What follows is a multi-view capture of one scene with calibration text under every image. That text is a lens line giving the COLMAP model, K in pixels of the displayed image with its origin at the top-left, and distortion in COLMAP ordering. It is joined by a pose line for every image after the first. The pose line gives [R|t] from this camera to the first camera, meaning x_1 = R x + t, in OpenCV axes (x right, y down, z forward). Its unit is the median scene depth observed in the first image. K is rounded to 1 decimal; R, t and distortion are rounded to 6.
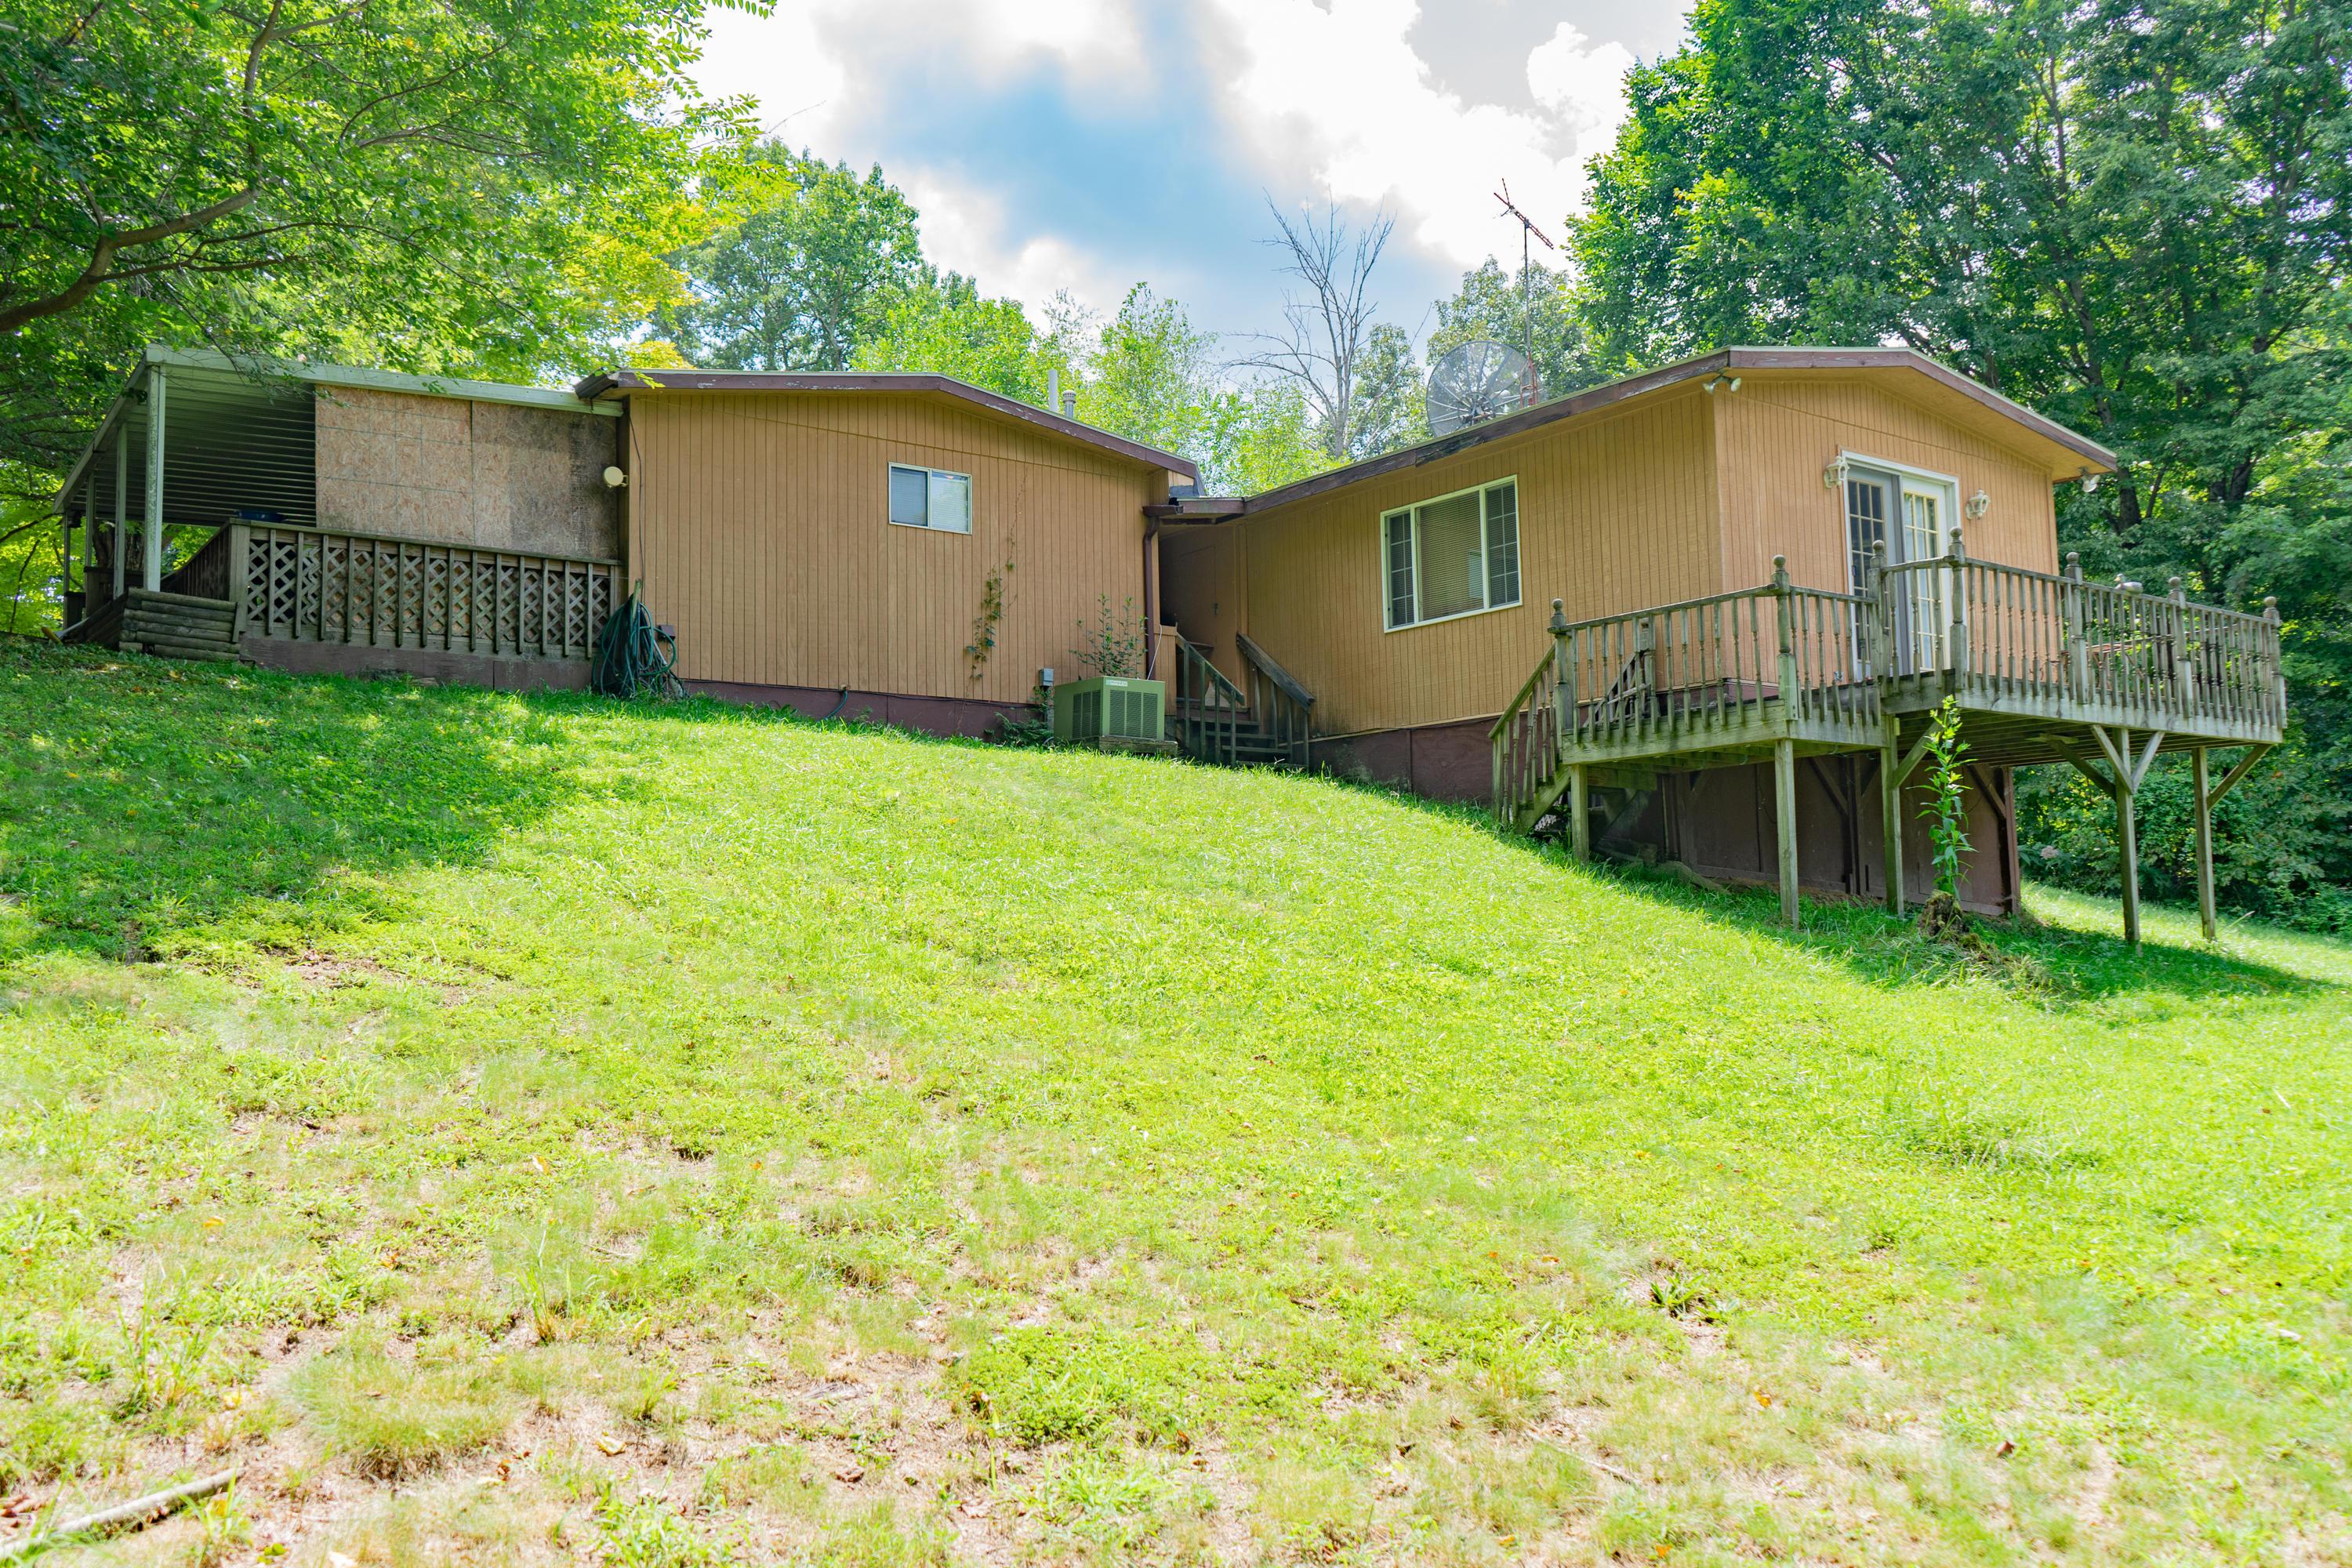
lens RADIAL K [[1921.9, 0, 1176.0], [0, 1921.9, 784.0], [0, 0, 1]] dist [0.013600, -0.002548]
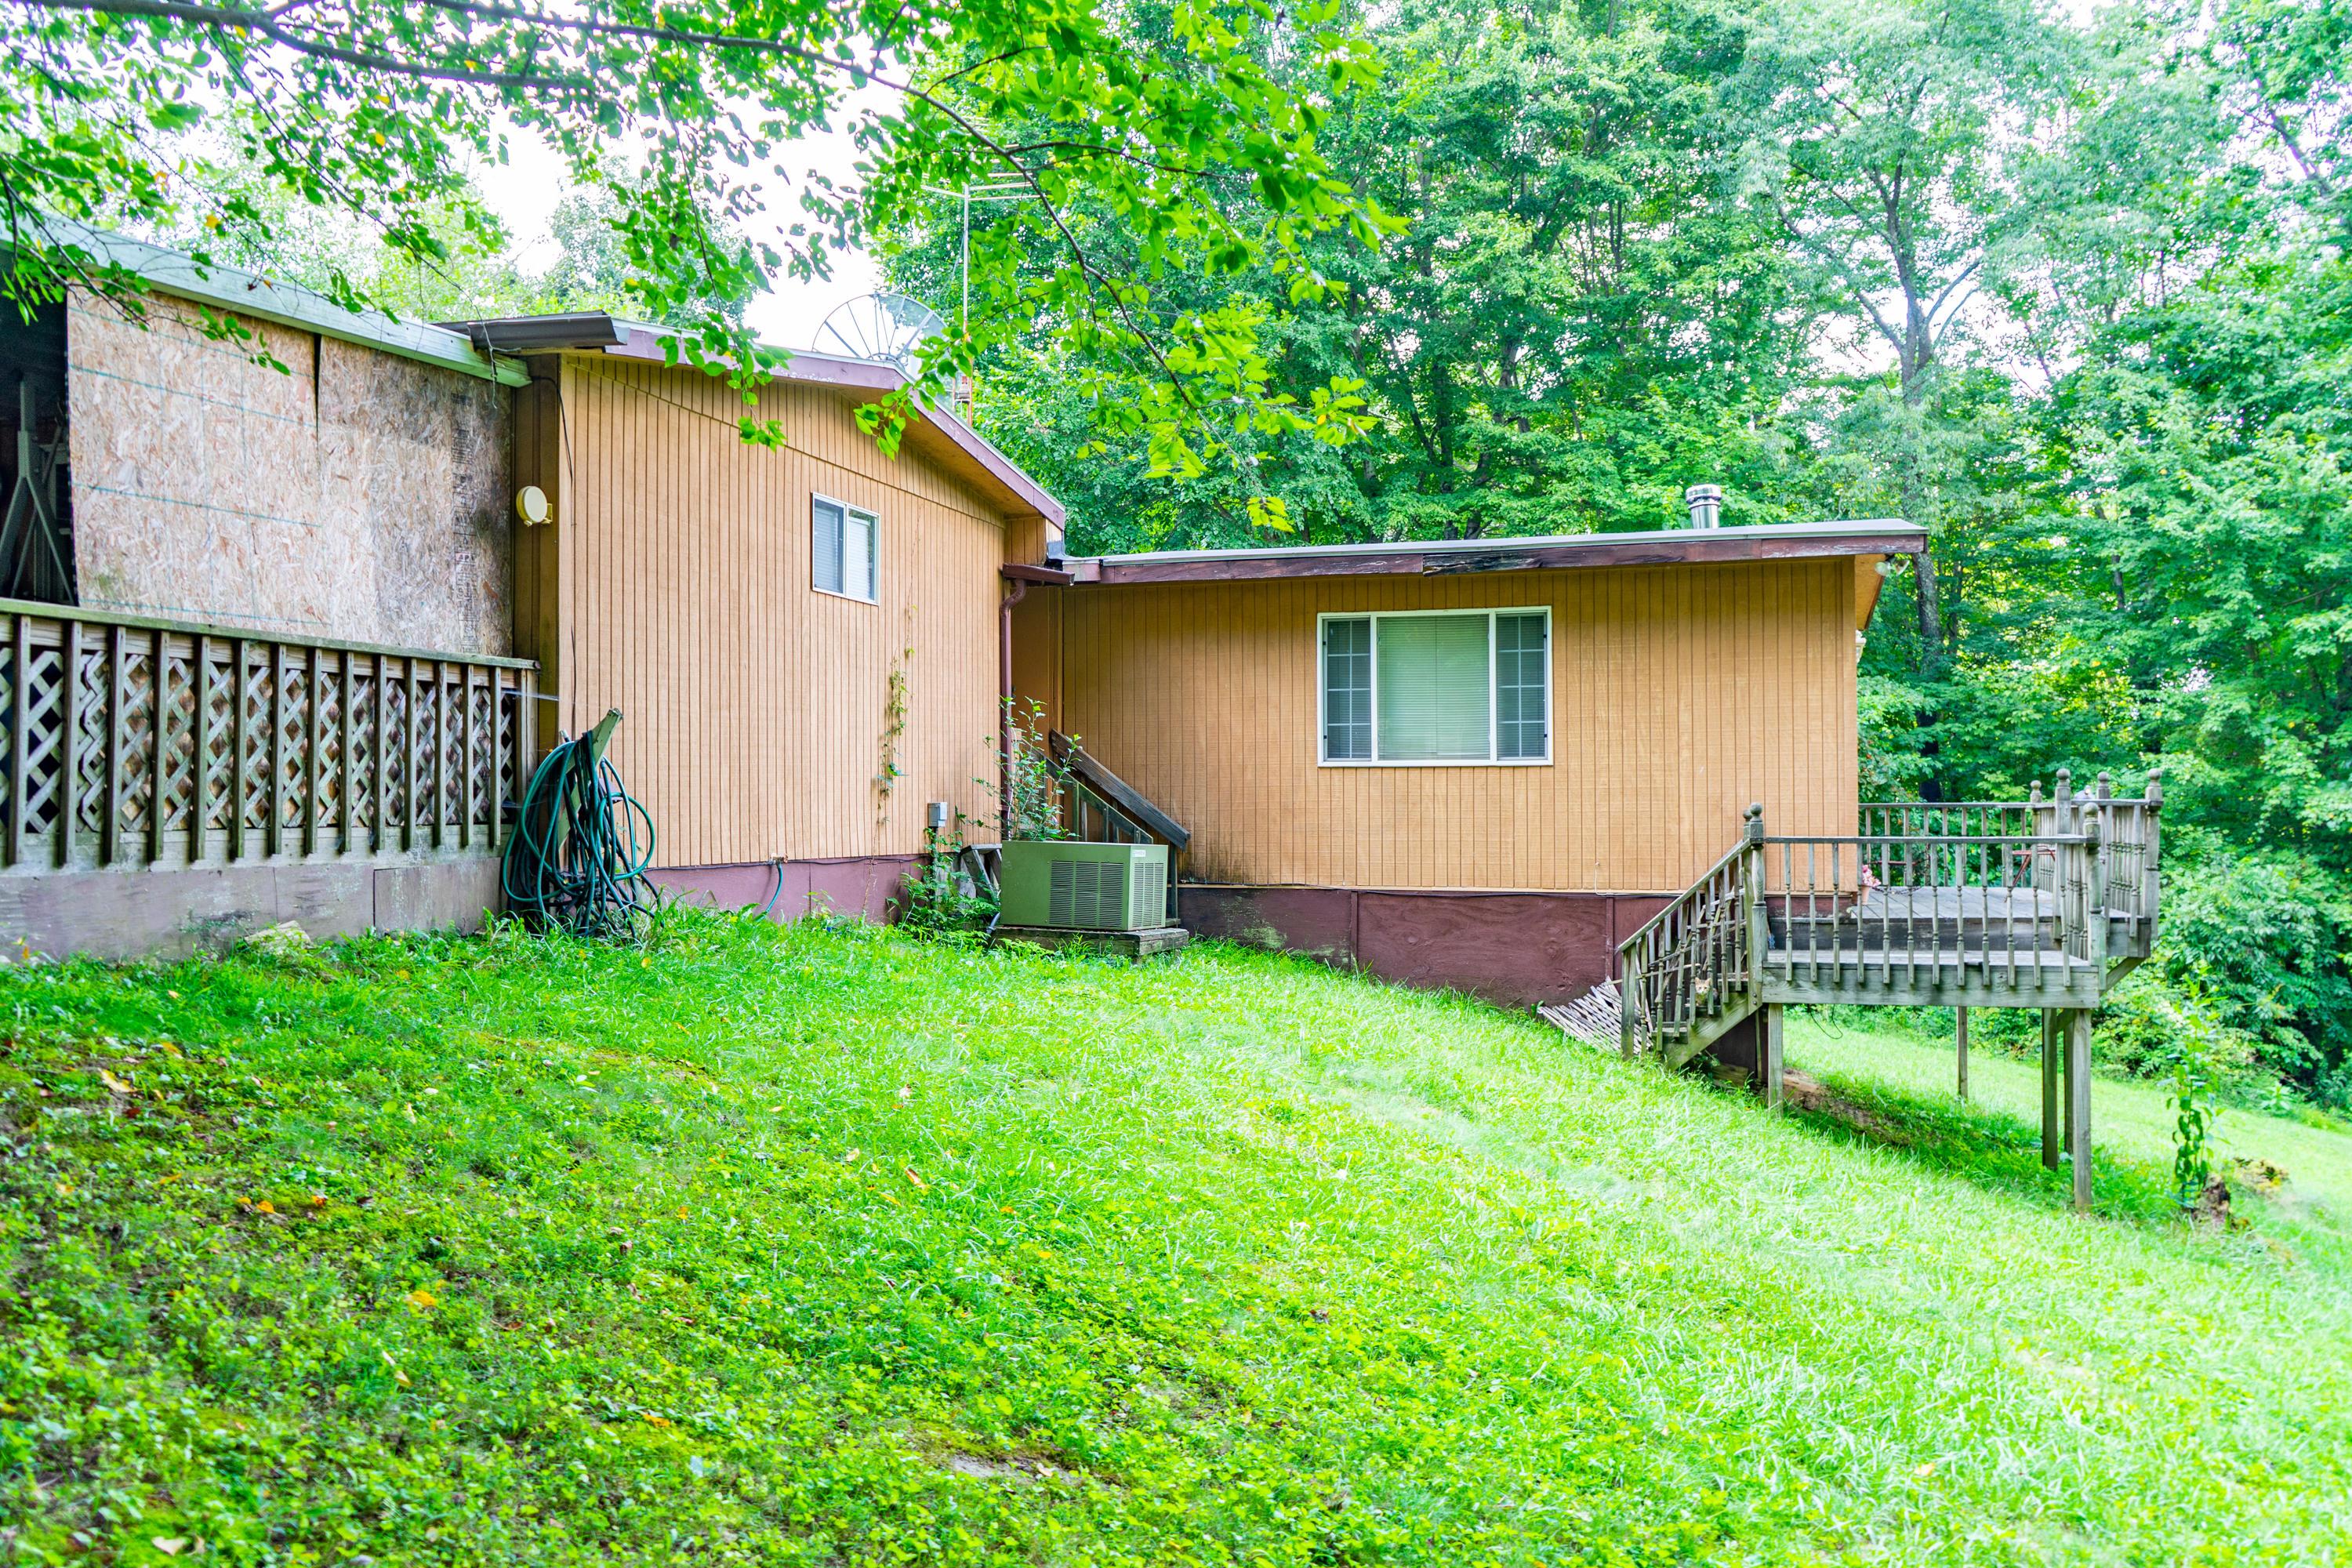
lens RADIAL K [[1921.9, 0, 1176.0], [0, 1921.9, 784.0], [0, 0, 1]] dist [0.013600, -0.002548]
pose [[0.784354, 0.019192, 0.620017, -0.483357], [-0.064236, 0.996661, 0.050412, -0.120554], [-0.616979, -0.079368, 0.782968, 0.461376]]
